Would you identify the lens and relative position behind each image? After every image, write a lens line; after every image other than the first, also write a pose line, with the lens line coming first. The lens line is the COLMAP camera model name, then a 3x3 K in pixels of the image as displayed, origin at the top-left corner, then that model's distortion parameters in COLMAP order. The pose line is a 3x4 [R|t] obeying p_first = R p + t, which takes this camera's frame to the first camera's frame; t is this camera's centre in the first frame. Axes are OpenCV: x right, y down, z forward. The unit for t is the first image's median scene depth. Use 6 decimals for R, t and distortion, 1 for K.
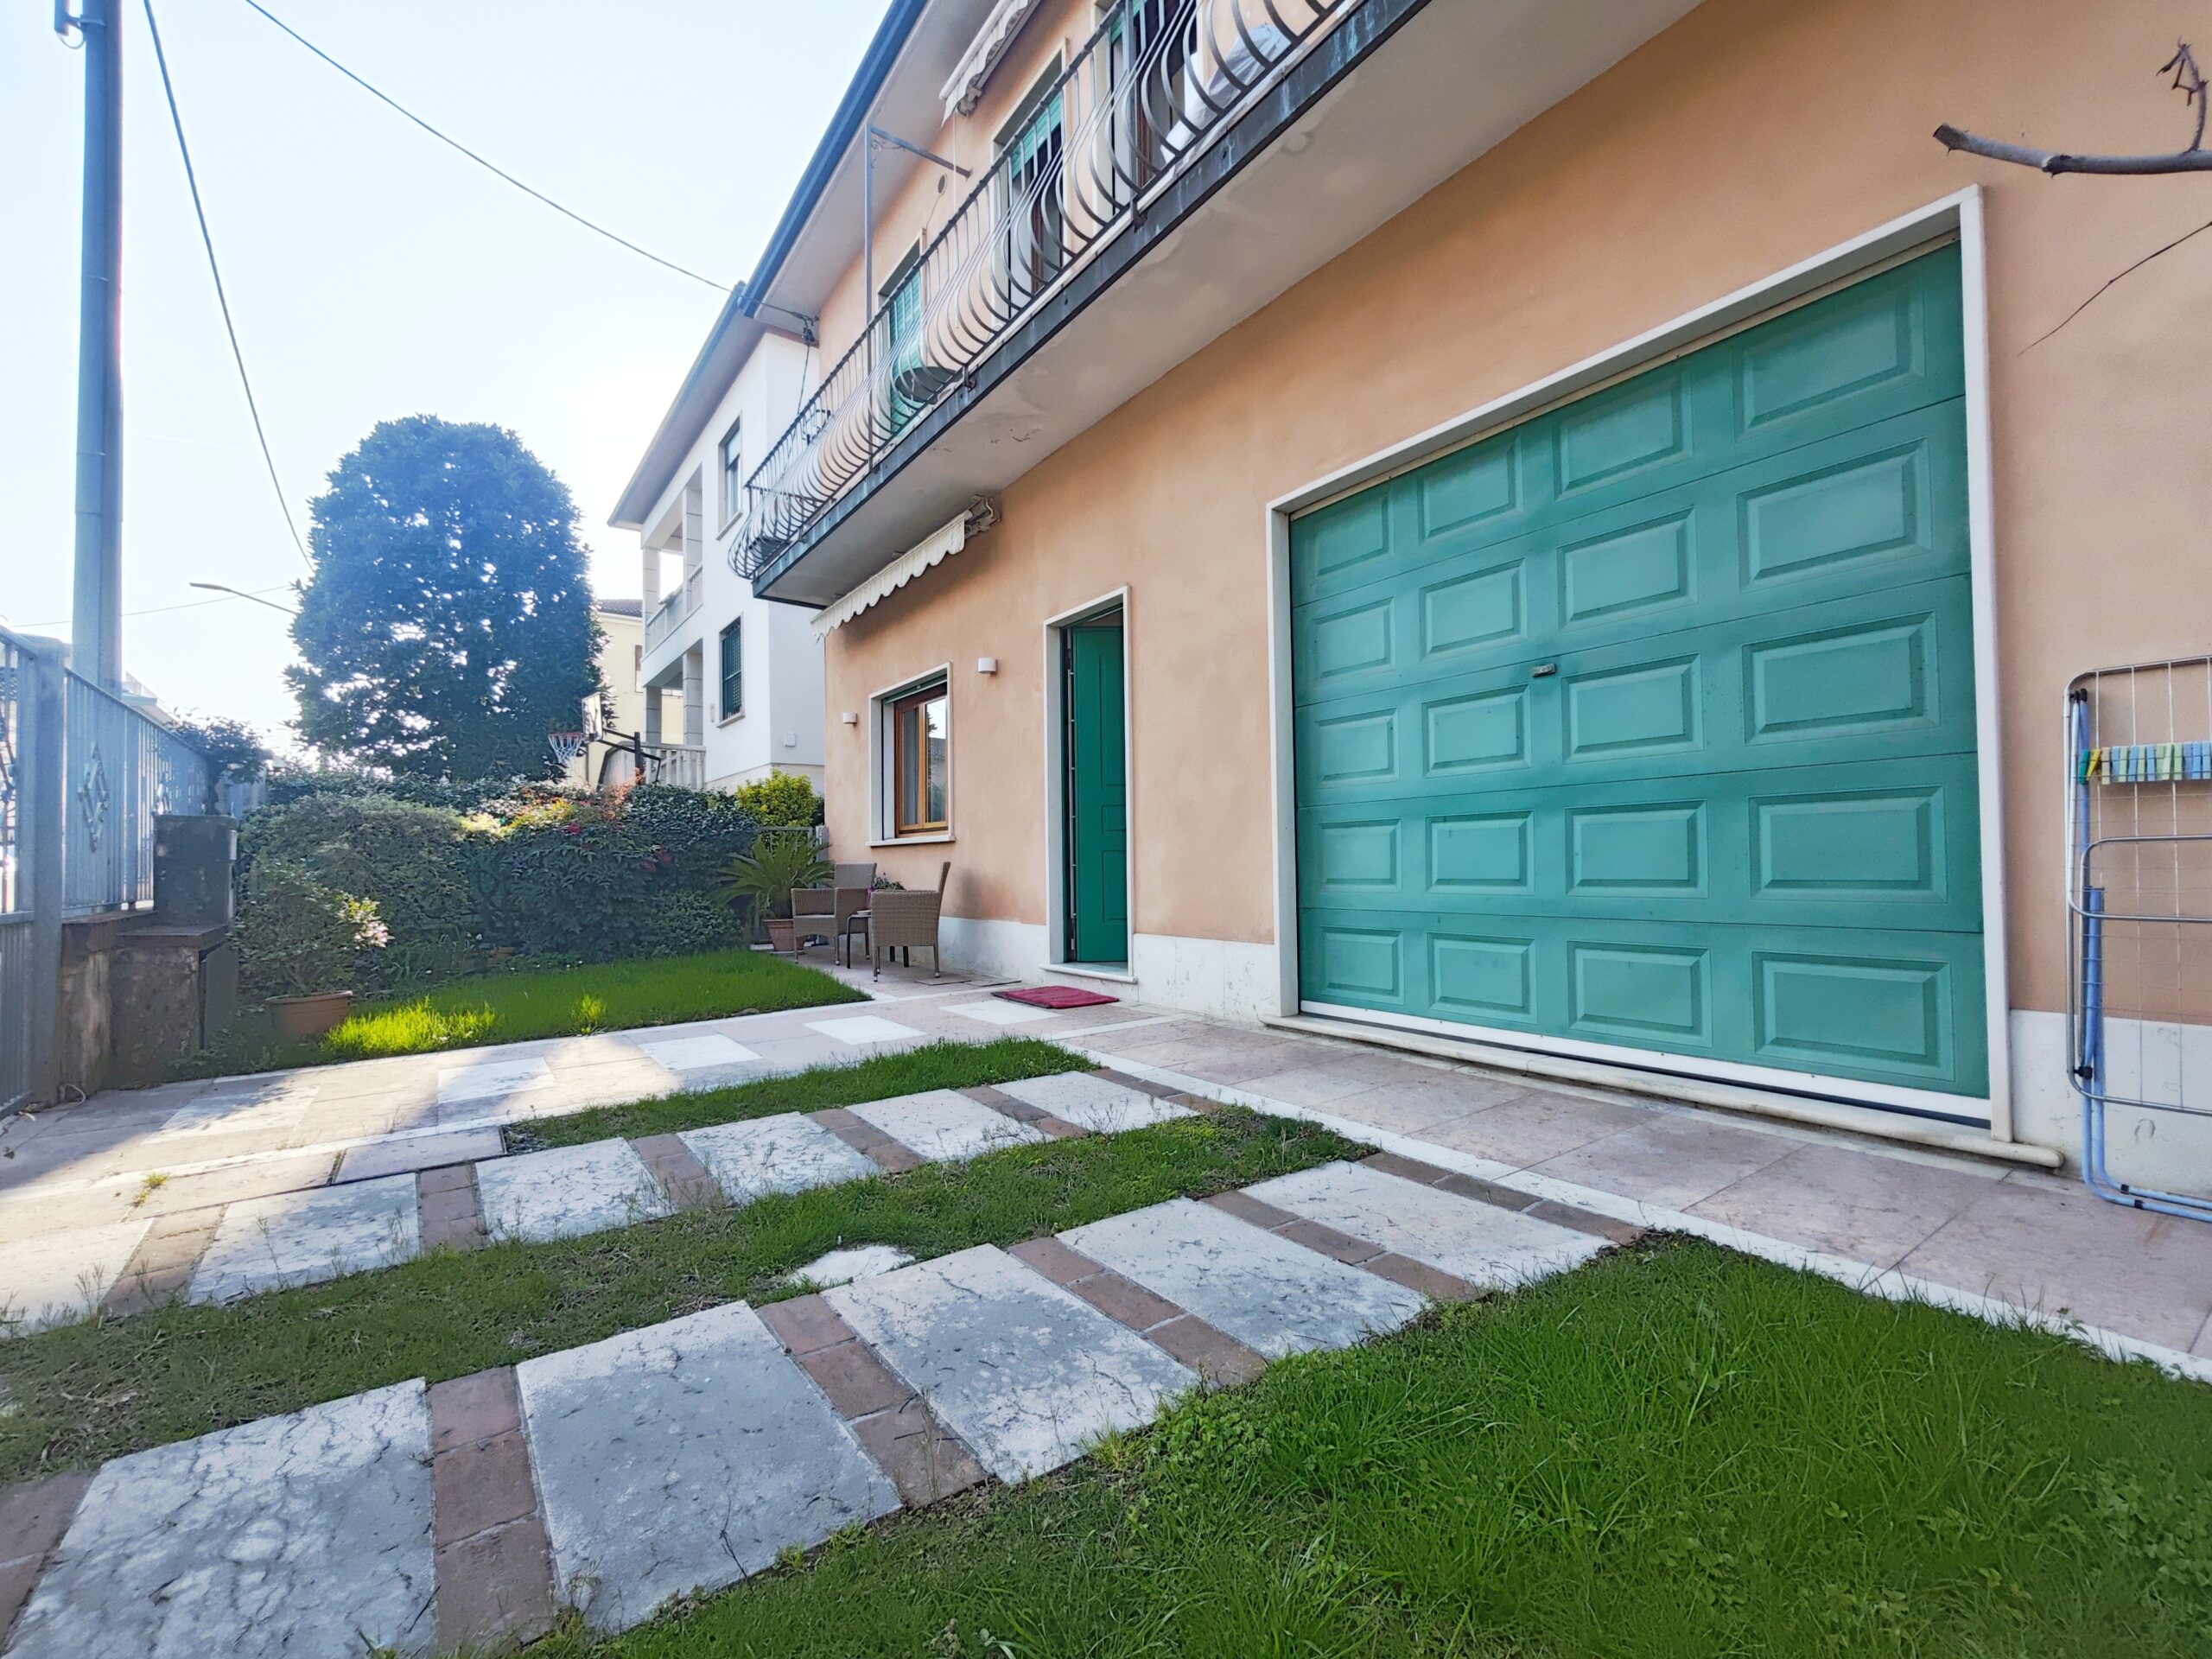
lens RADIAL K [[953.4, 0, 1116.4], [0, 953.4, 846.3], [0, 0, 1]] dist [0.000147, -0.000248]
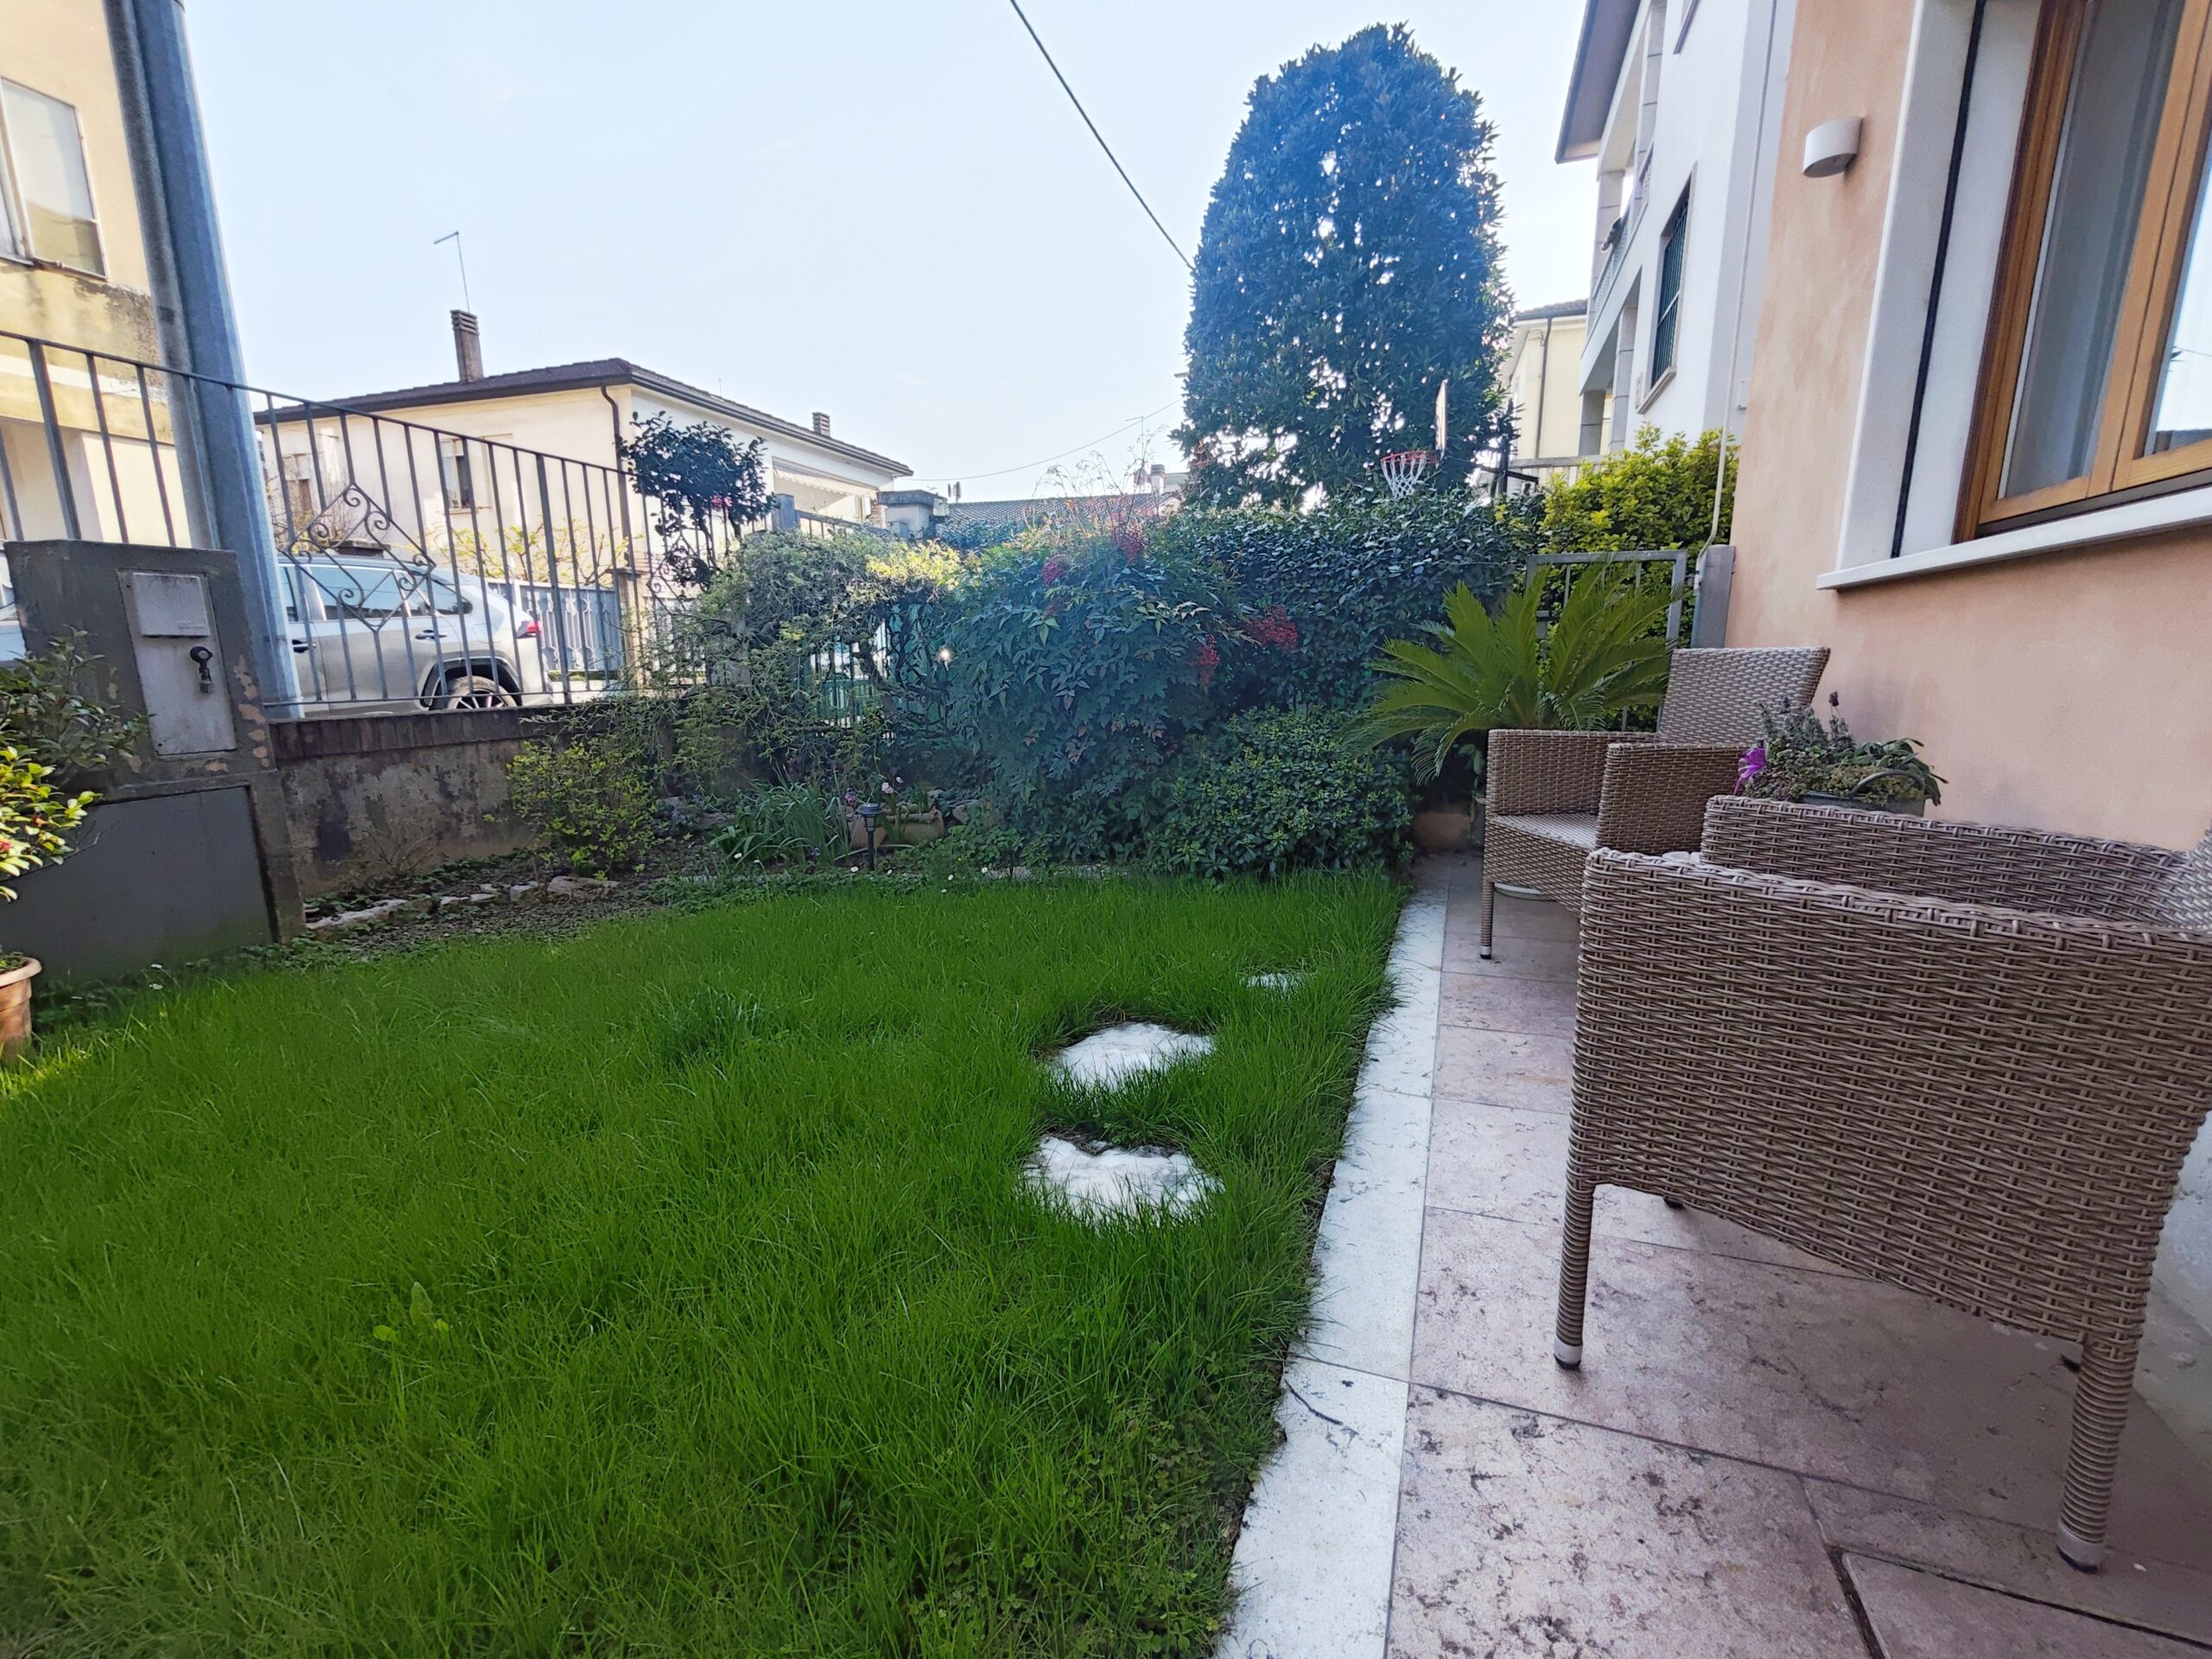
lens RADIAL K [[966.1, 0, 1107.4], [0, 966.1, 837.0], [0, 0, 1]] dist [0.000957, 0.000043]
pose [[0.565824, 0.160734, -0.808707, -0.080371], [0.014430, 0.978735, 0.204623, 0.007082], [0.824399, -0.127450, 0.551473, 0.386110]]
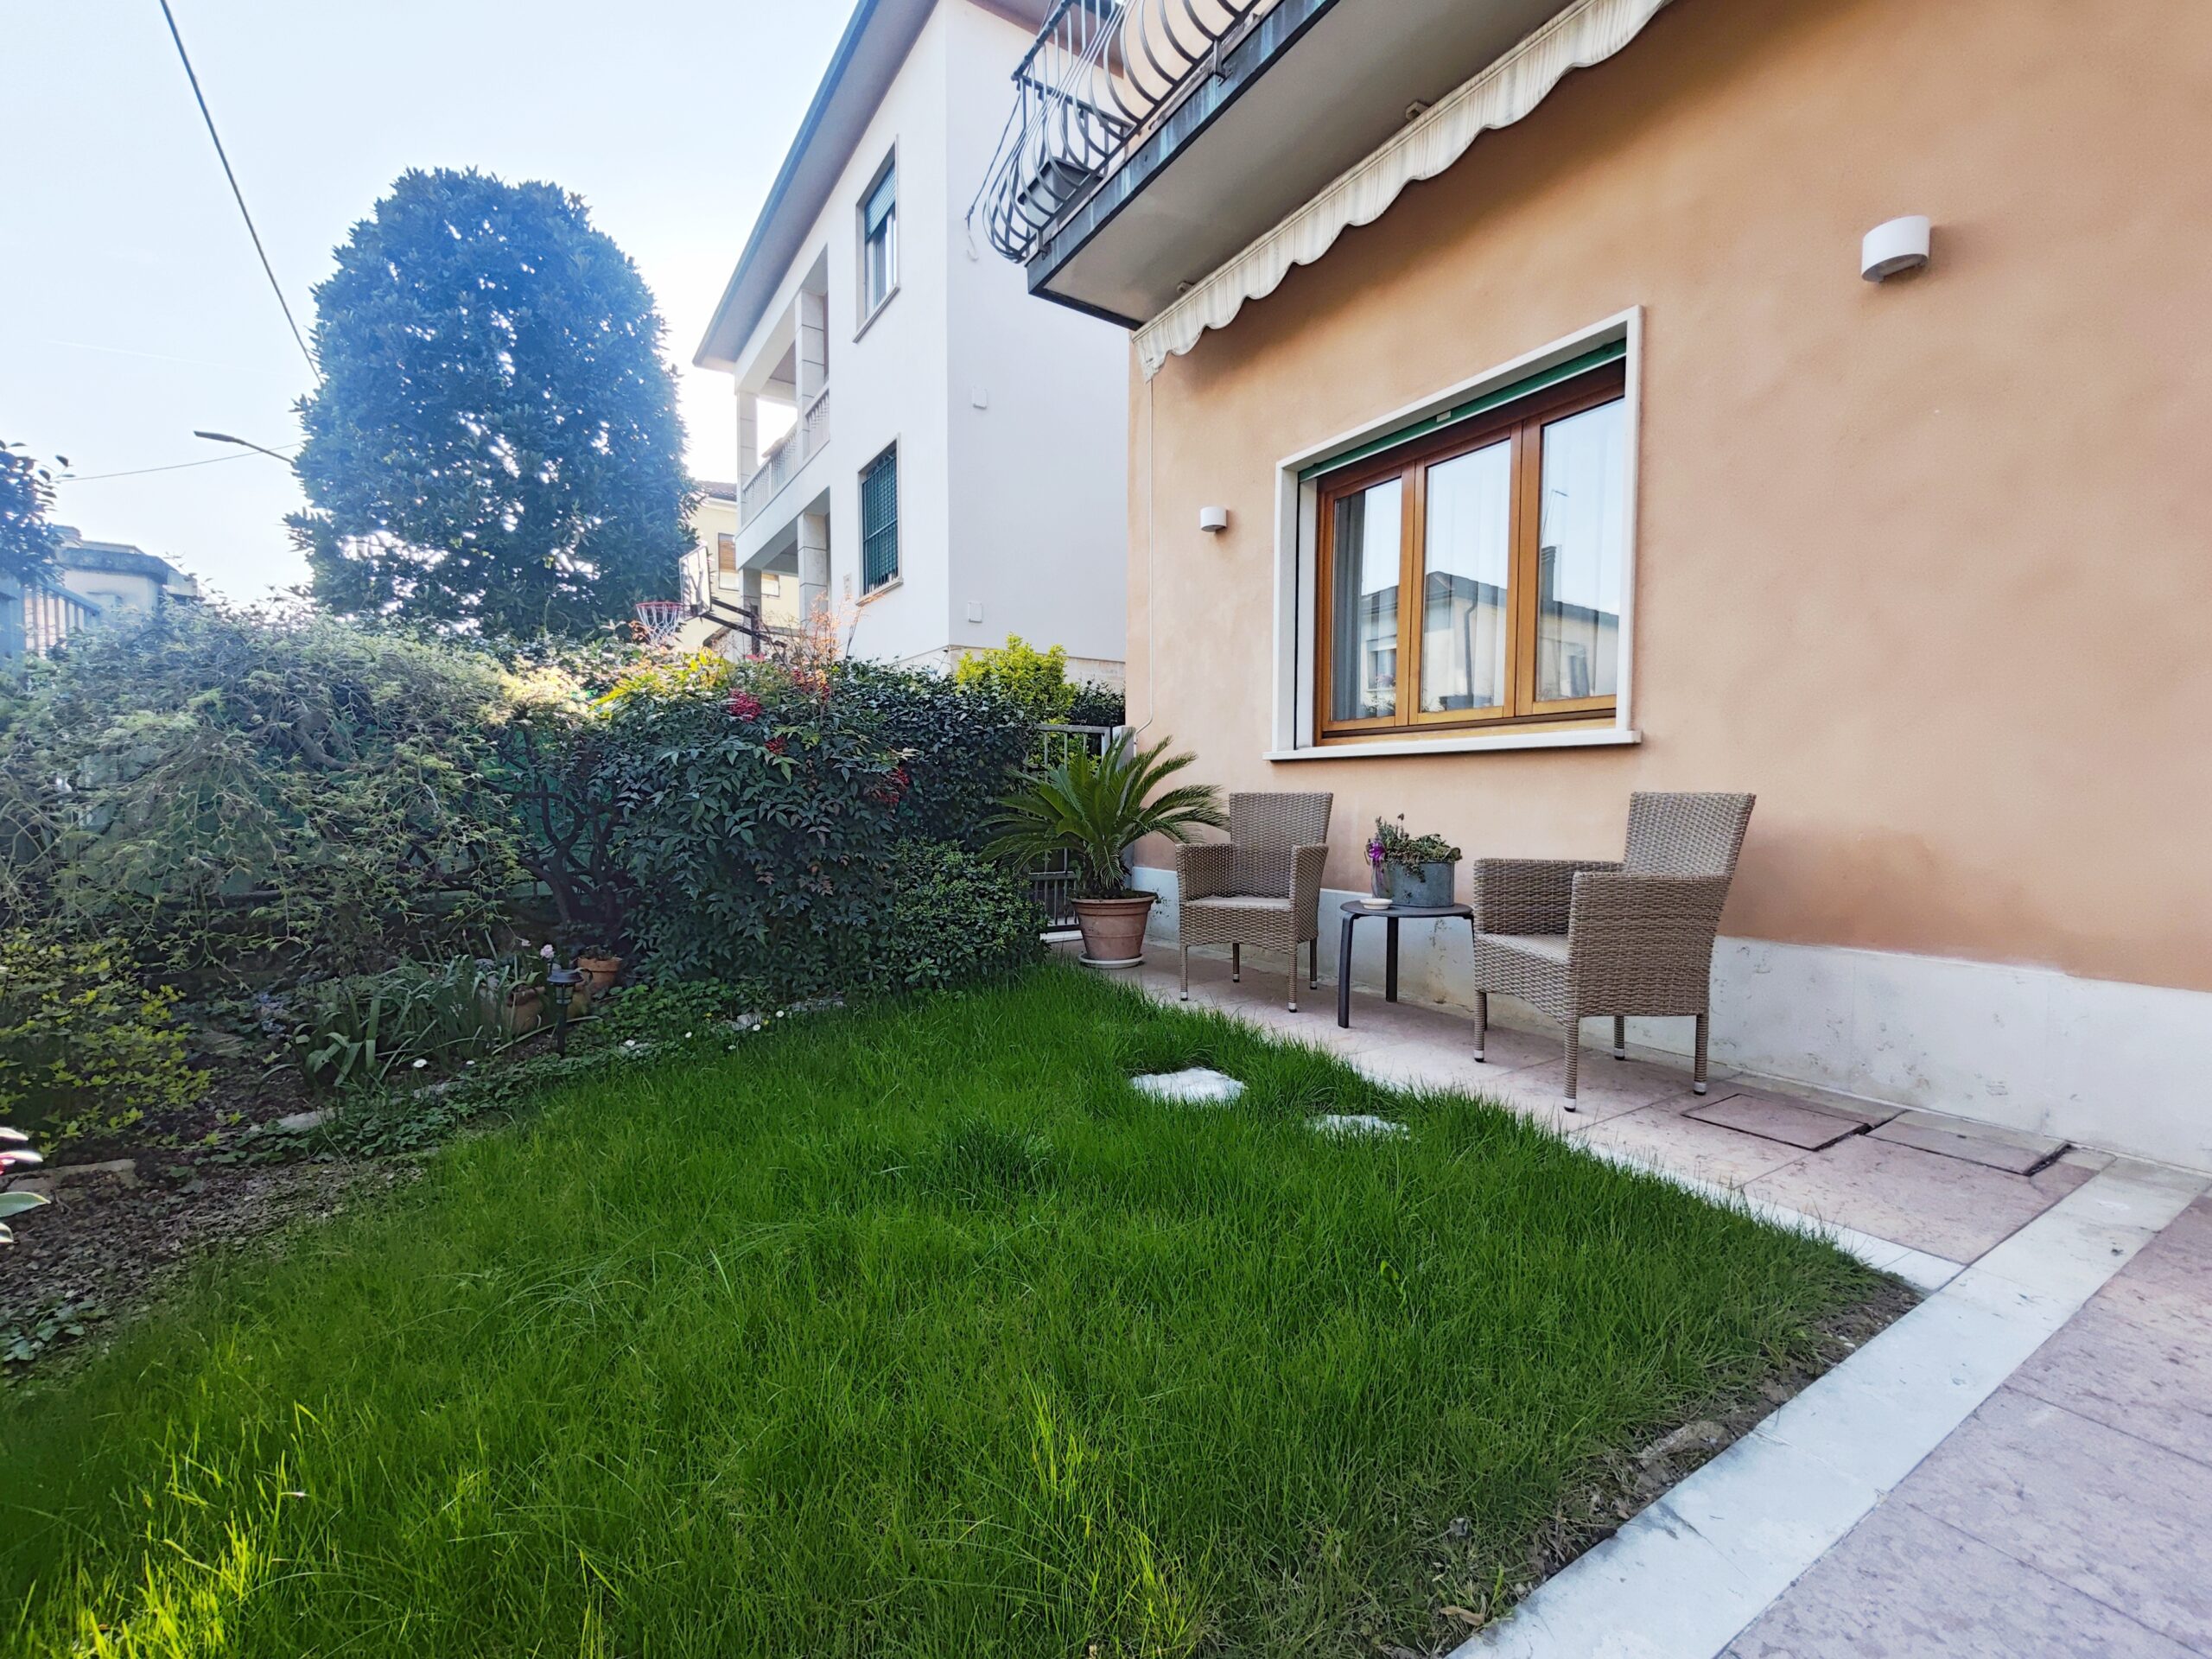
lens RADIAL K [[953.4, 0, 1116.4], [0, 953.4, 846.3], [0, 0, 1]] dist [0.000147, -0.000248]
pose [[0.998395, 0.020278, -0.052873, -0.187725], [-0.016508, 0.997355, 0.070785, 0.006720], [0.054169, -0.069799, 0.996089, 0.282915]]
